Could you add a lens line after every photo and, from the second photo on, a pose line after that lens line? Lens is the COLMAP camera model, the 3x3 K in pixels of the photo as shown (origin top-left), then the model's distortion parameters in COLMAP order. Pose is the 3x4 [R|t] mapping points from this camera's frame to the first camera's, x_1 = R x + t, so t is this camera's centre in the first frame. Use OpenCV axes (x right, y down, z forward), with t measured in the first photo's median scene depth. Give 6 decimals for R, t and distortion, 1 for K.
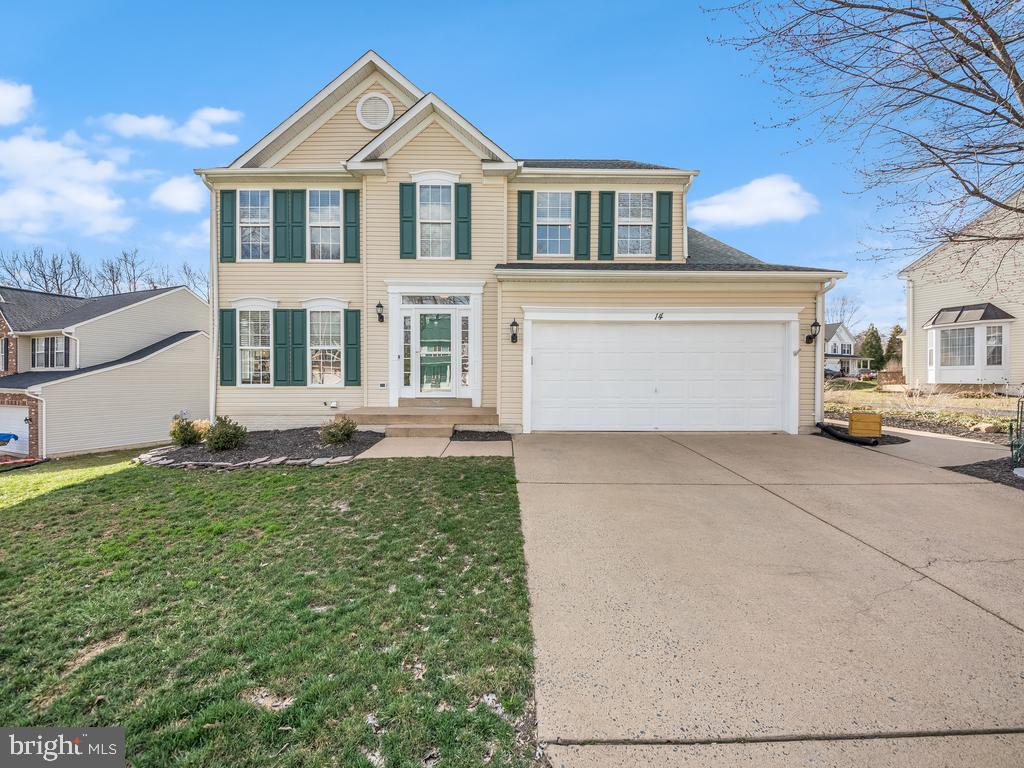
lens RADIAL K [[407.1, 0, 518.0], [0, 407.1, 385.7], [0, 0, 1]] dist [-0.012889, -0.001658]
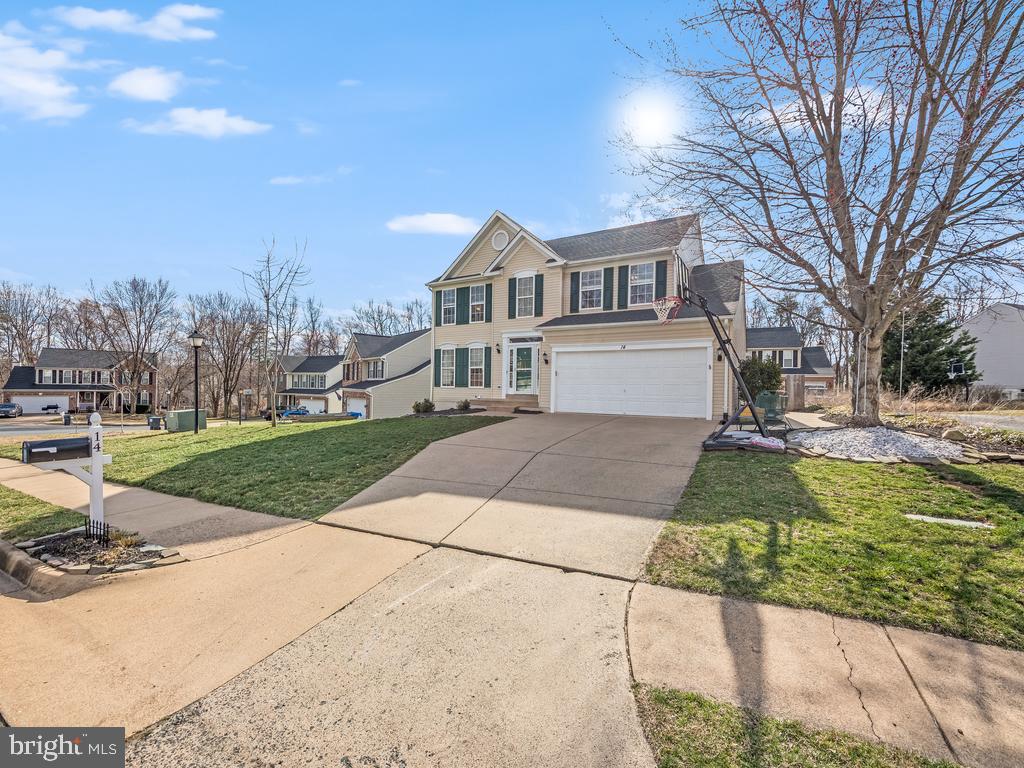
lens RADIAL K [[407.1, 0, 509.0], [0, 407.1, 385.6], [0, 0, 1]] dist [-0.012889, -0.001658]
pose [[0.854162, 0.007626, -0.519952, 0.664596], [-0.022999, 0.999468, -0.023124, 0.033574], [0.519499, 0.031710, 0.853883, -0.564522]]
